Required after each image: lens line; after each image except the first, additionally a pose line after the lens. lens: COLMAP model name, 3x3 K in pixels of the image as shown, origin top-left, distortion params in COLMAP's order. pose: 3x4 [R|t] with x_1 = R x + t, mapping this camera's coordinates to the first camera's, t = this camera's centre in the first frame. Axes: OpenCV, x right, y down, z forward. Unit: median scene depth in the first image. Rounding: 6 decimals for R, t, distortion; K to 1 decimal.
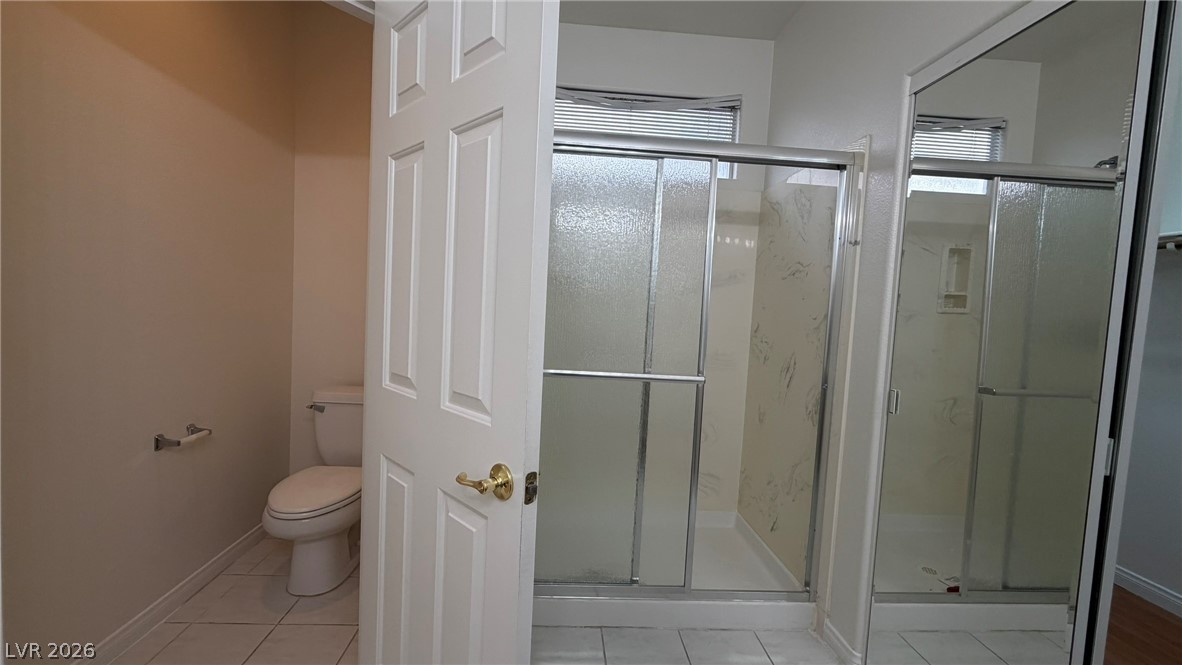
lens RADIAL K [[469.2, 0, 586.0], [0, 469.2, 330.9], [0, 0, 1]] dist [-0.004409, 0.000980]
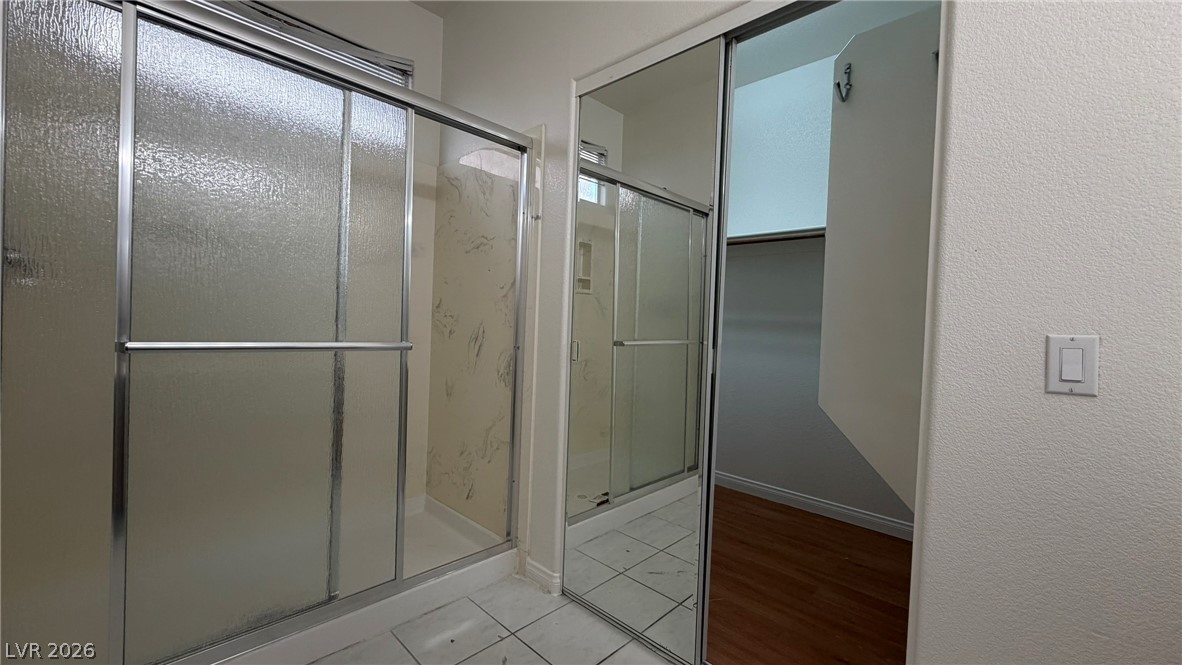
lens RADIAL K [[469.2, 0, 586.4], [0, 469.2, 332.4], [0, 0, 1]] dist [-0.004409, 0.000980]
pose [[0.734784, -0.037621, 0.677257, -0.106164], [0.038916, 0.999154, 0.013281, 0.072276], [-0.677184, 0.016598, 0.735626, 0.081353]]
